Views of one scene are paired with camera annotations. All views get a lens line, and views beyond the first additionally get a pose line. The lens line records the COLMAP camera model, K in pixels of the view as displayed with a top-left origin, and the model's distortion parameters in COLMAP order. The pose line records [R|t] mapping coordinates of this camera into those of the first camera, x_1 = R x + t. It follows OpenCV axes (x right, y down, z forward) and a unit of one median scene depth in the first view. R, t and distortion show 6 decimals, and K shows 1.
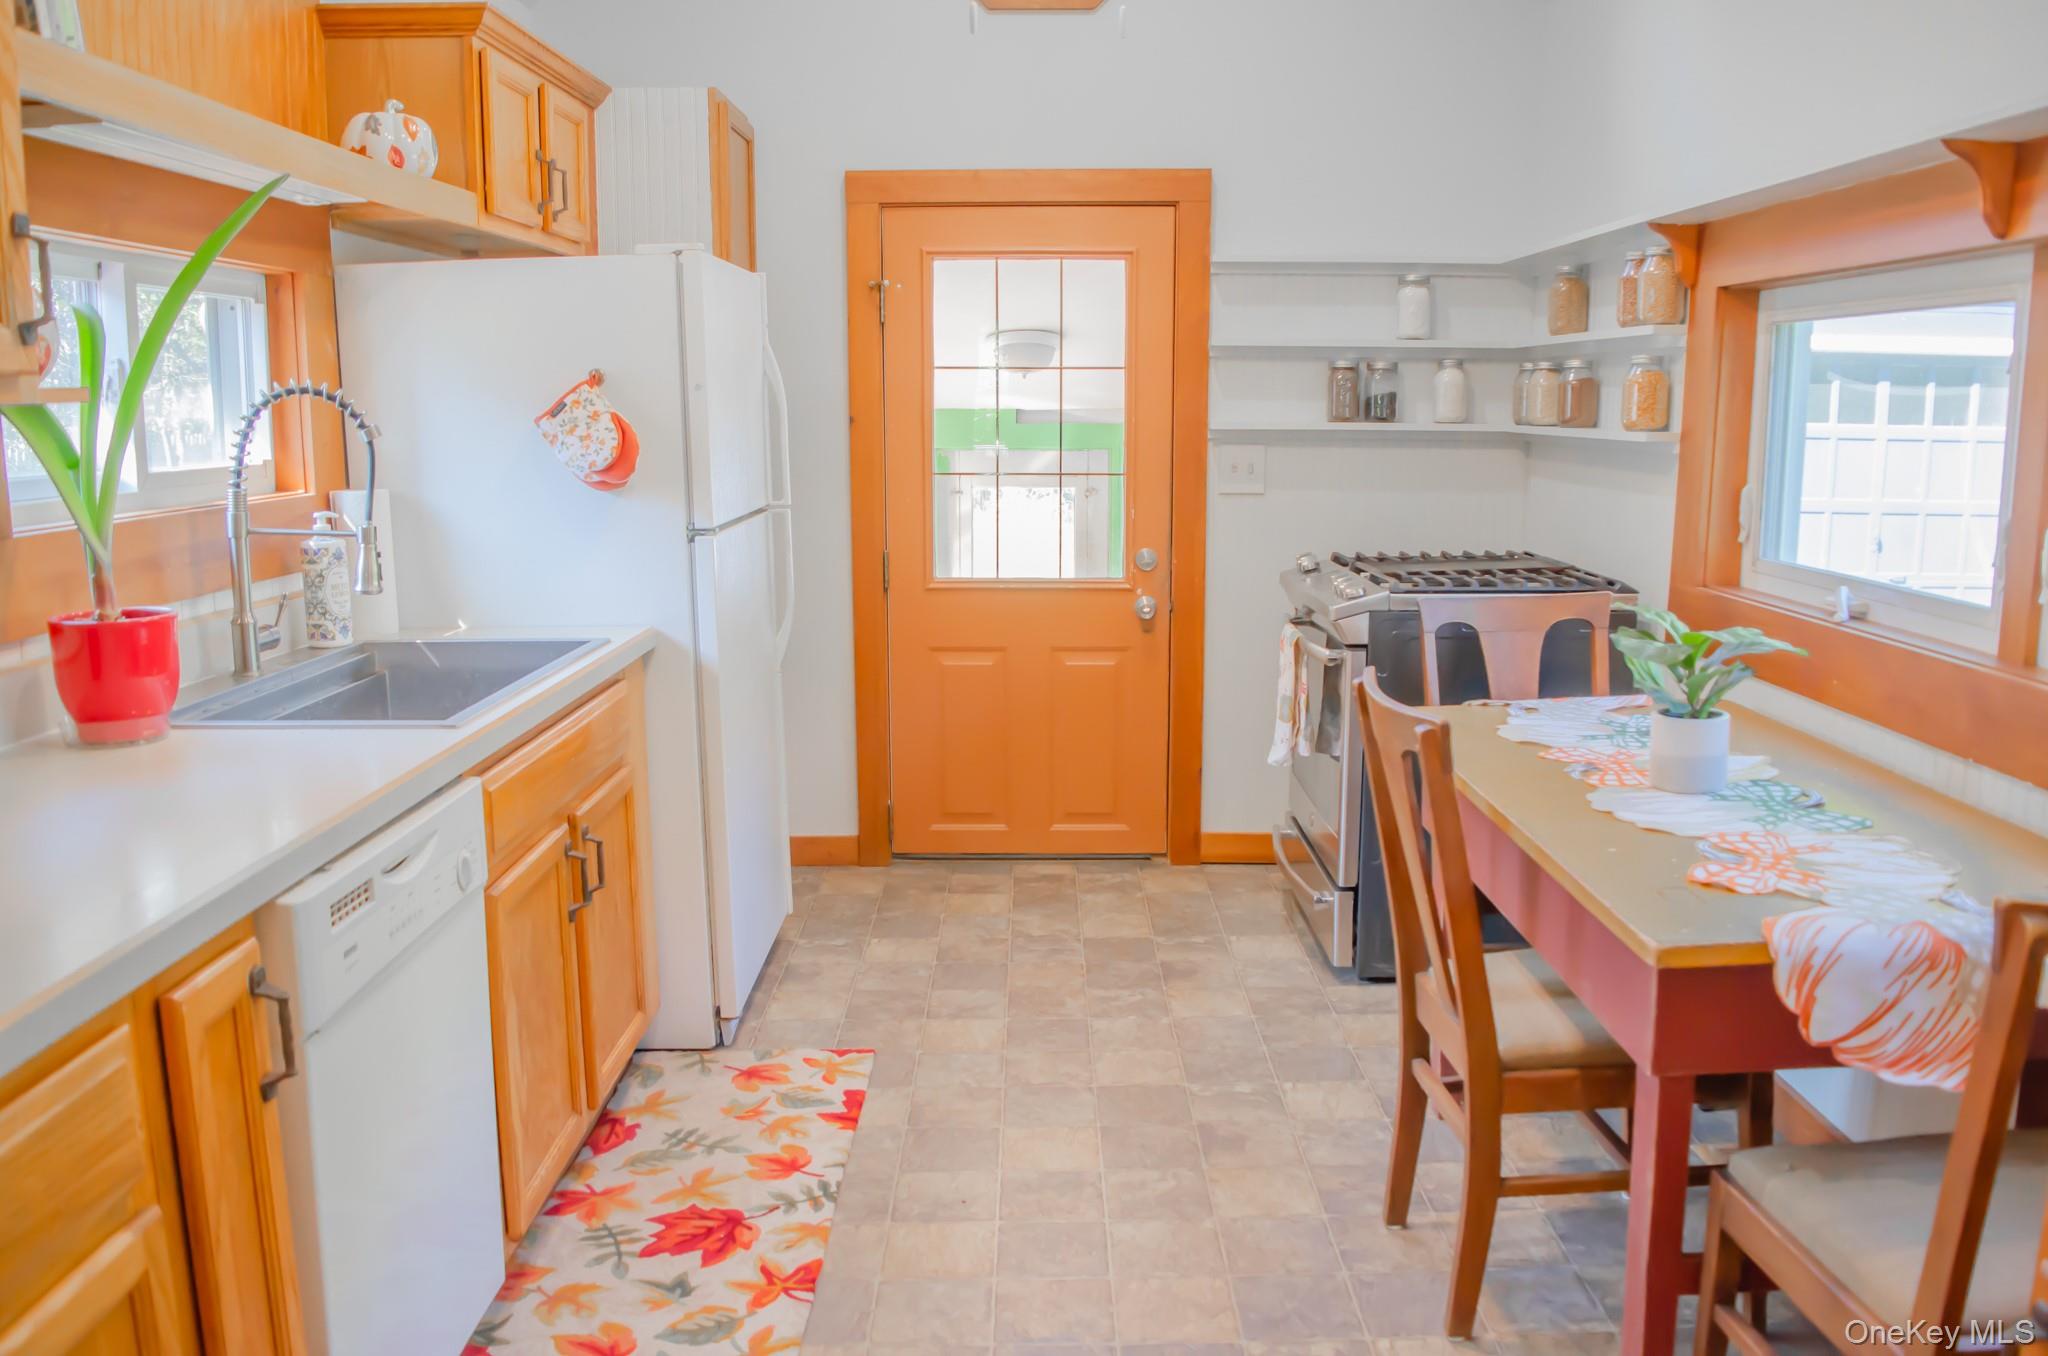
lens RADIAL K [[1596.2, 0, 1021.1], [0, 1596.2, 695.2], [0, 0, 1]] dist [-0.094238, 0.018158]
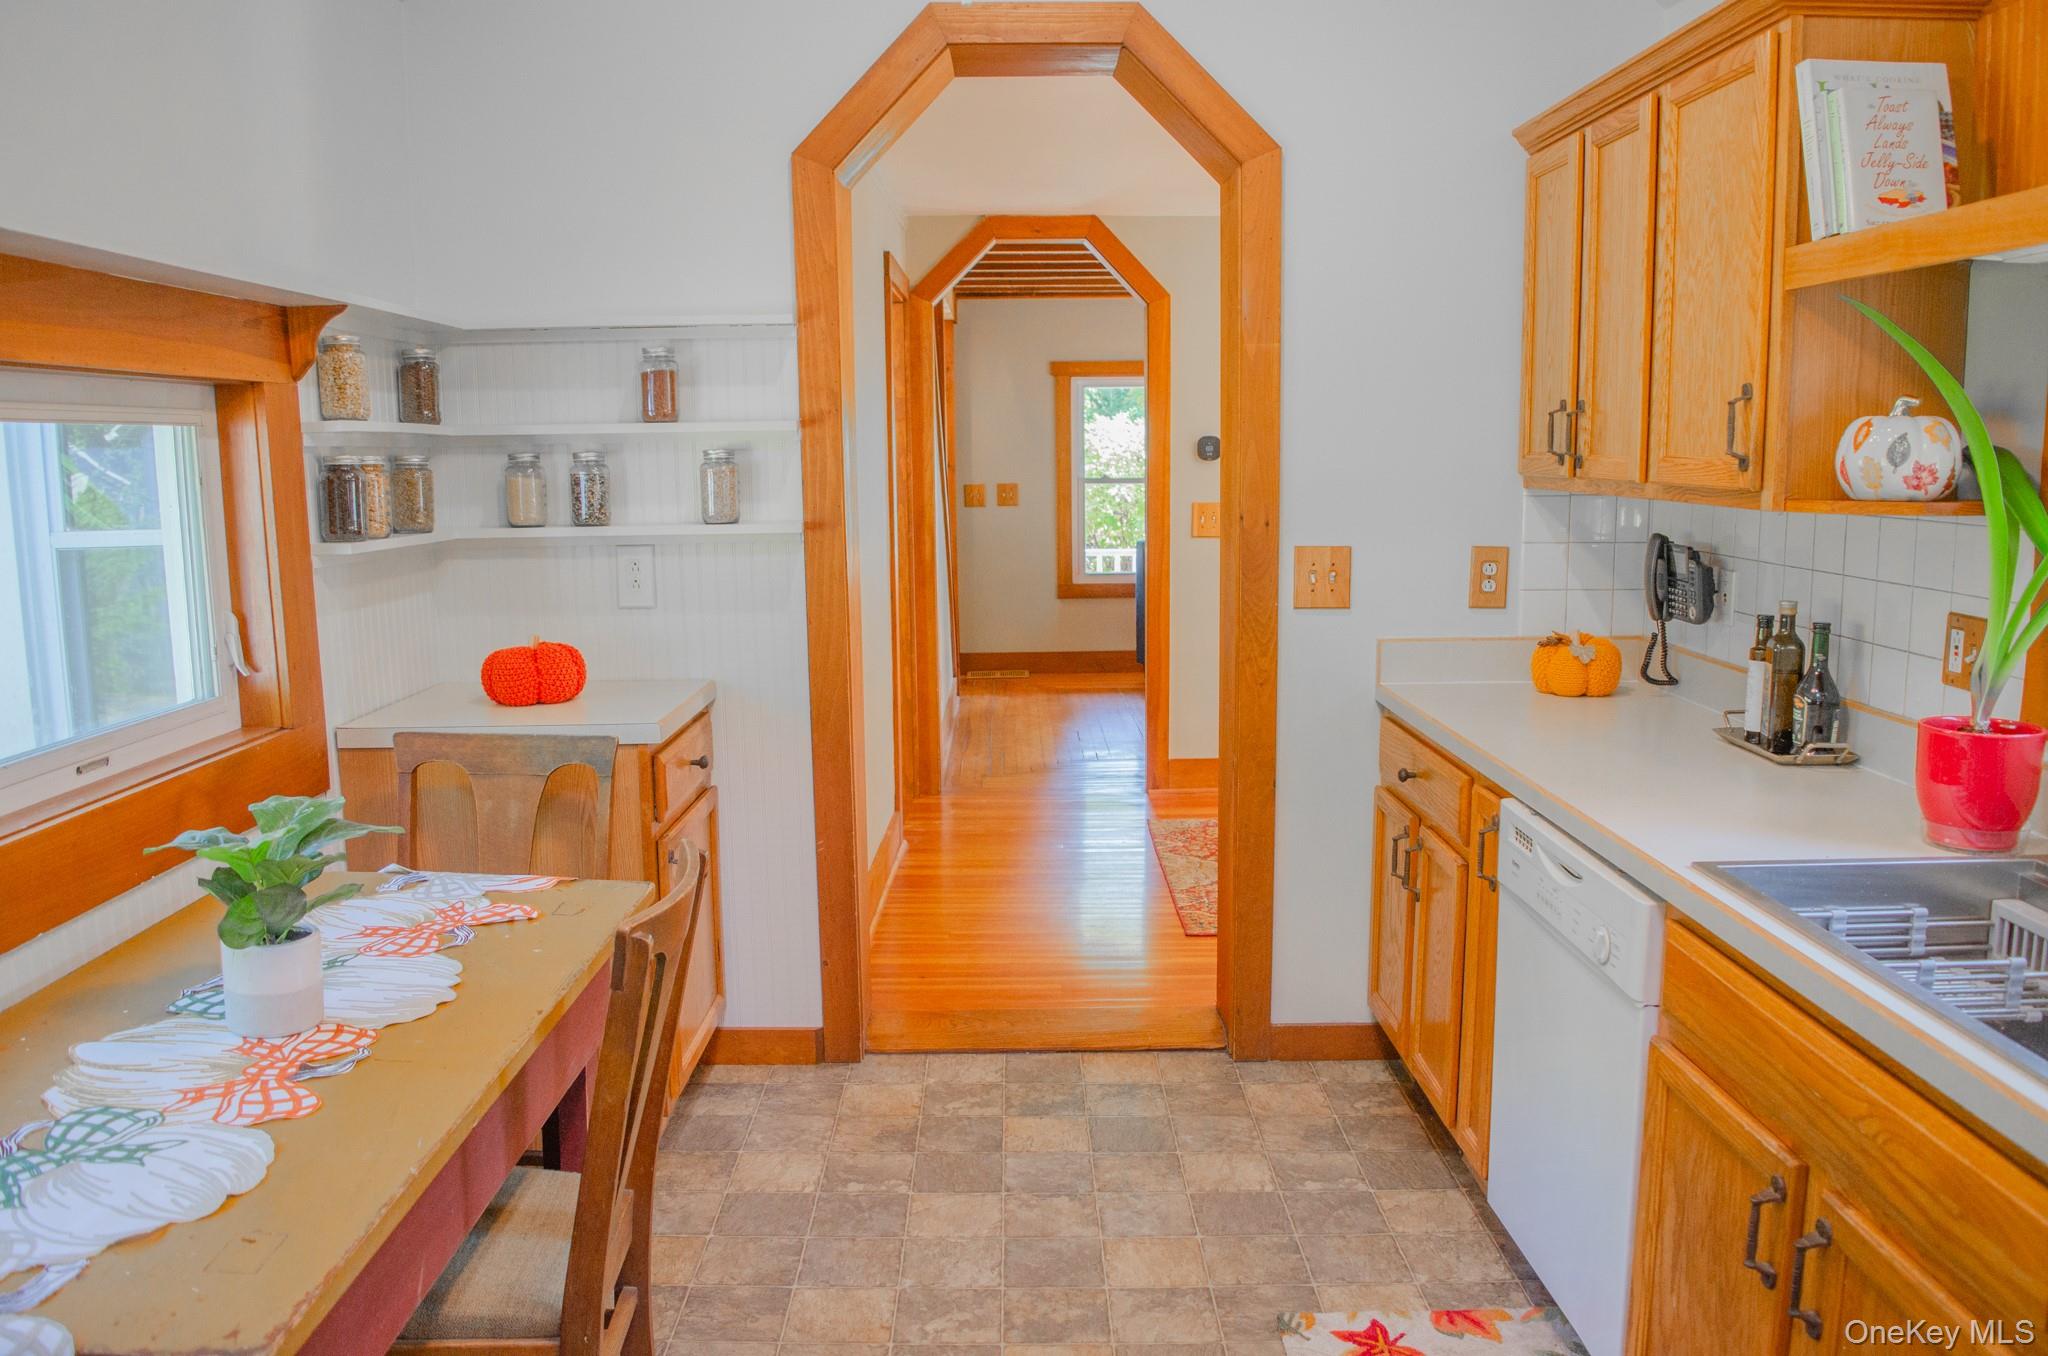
lens RADIAL K [[1596.2, 0, 1021.1], [0, 1596.2, 695.2], [0, 0, 1]] dist [-0.094238, 0.018158]
pose [[-0.999862, 0.009594, -0.013592, 0.045642], [0.004842, 0.949415, 0.313987, -0.363682], [0.015916, 0.313878, -0.949330, 1.853358]]
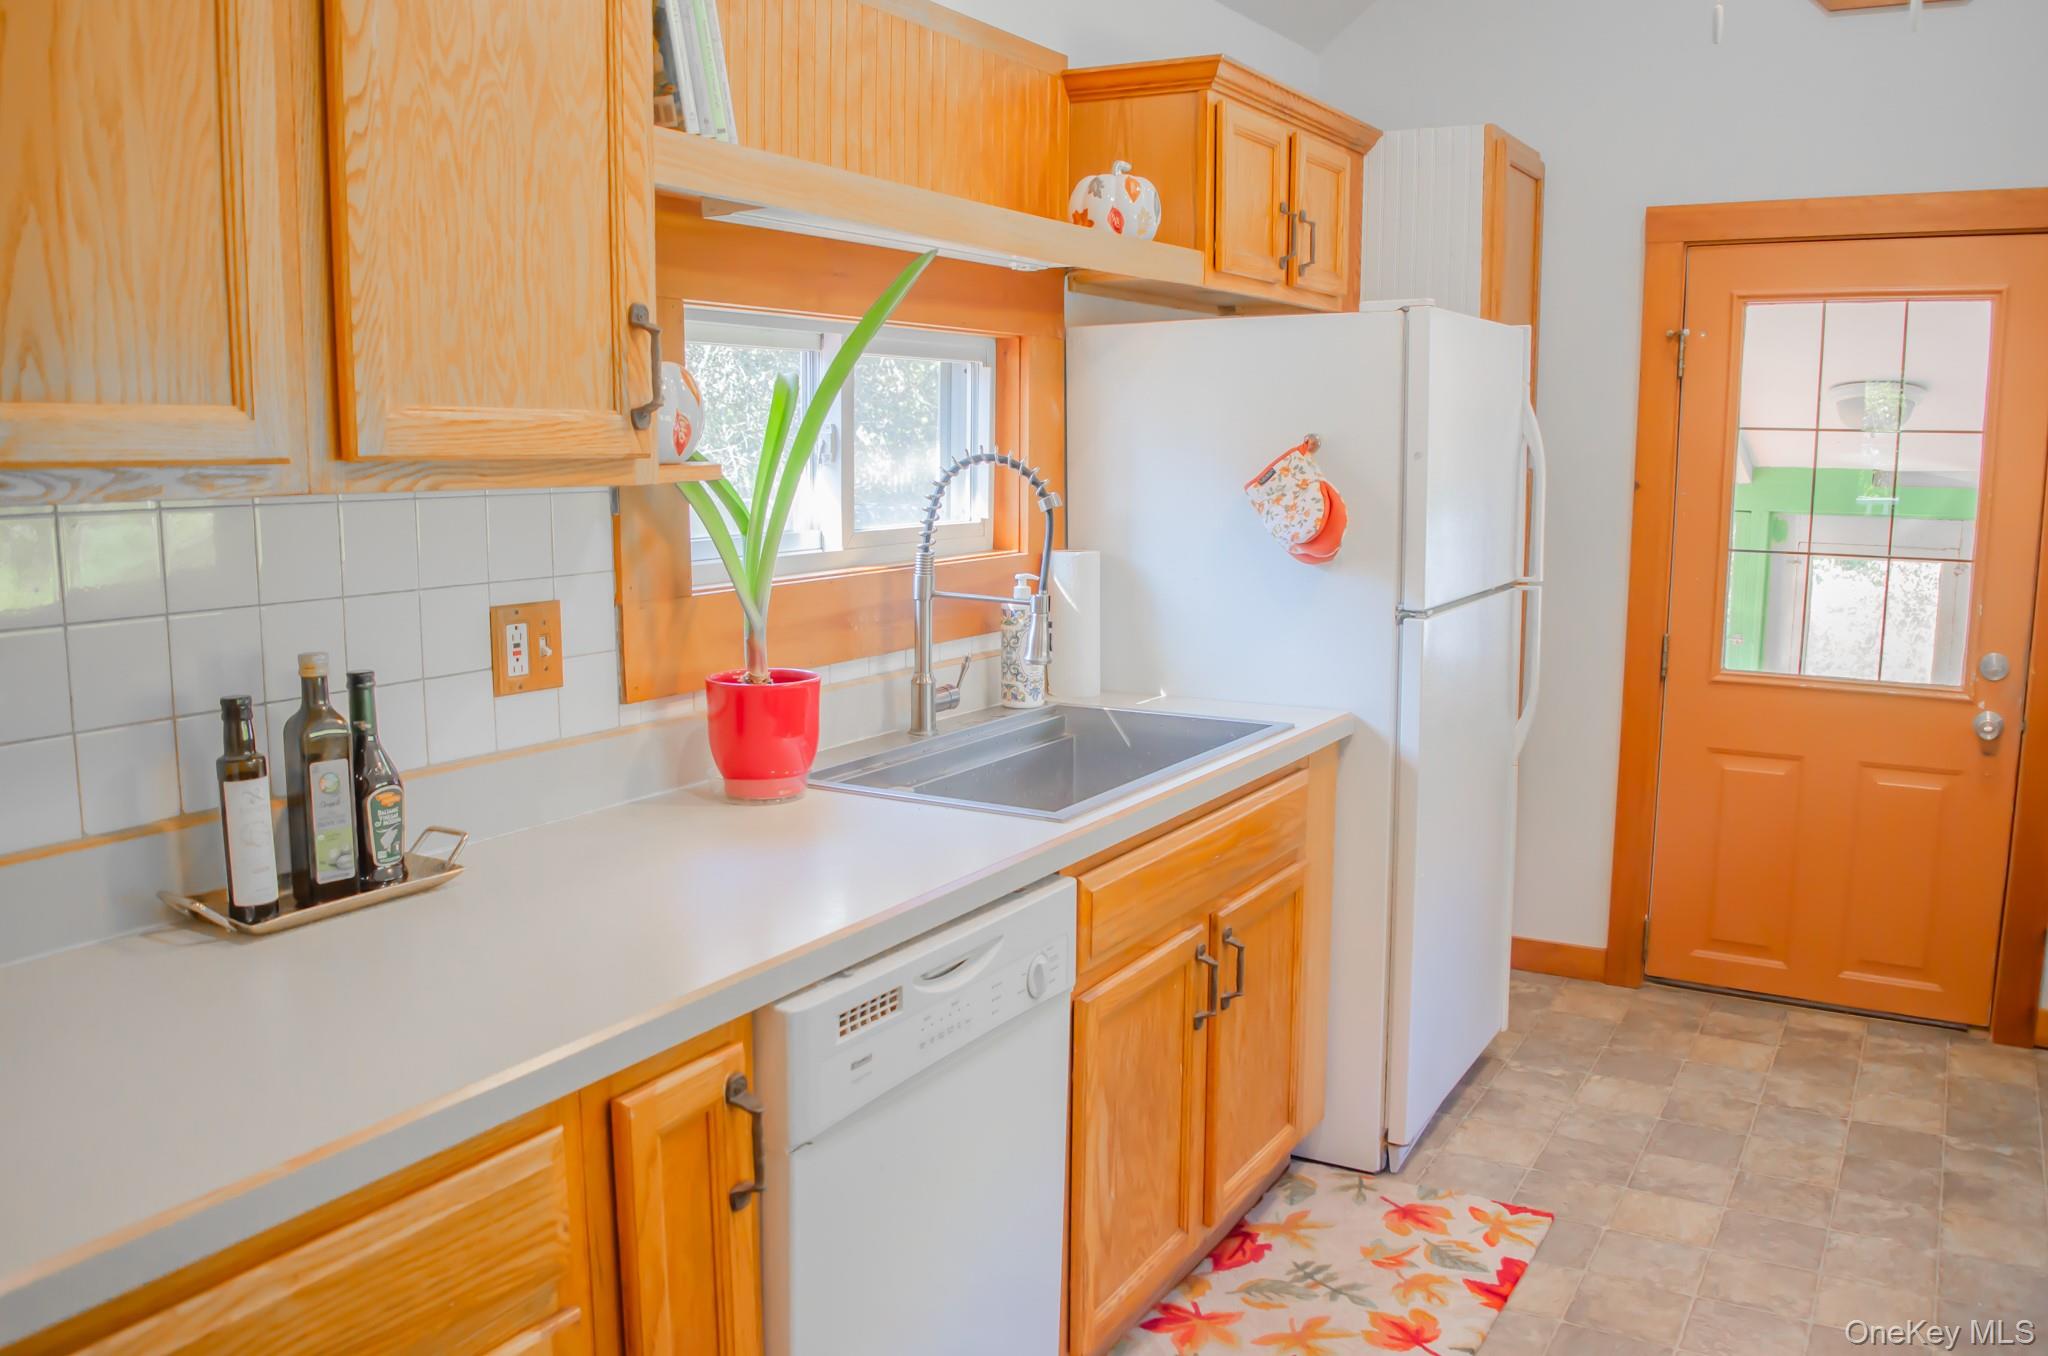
lens RADIAL K [[1596.2, 0, 1021.1], [0, 1596.2, 695.2], [0, 0, 1]] dist [-0.094238, 0.018158]
pose [[0.861531, 0.083563, -0.500781, 0.065638], [-0.094187, 0.995546, 0.004085, -0.038968], [0.498892, 0.043647, 0.865564, 0.102522]]
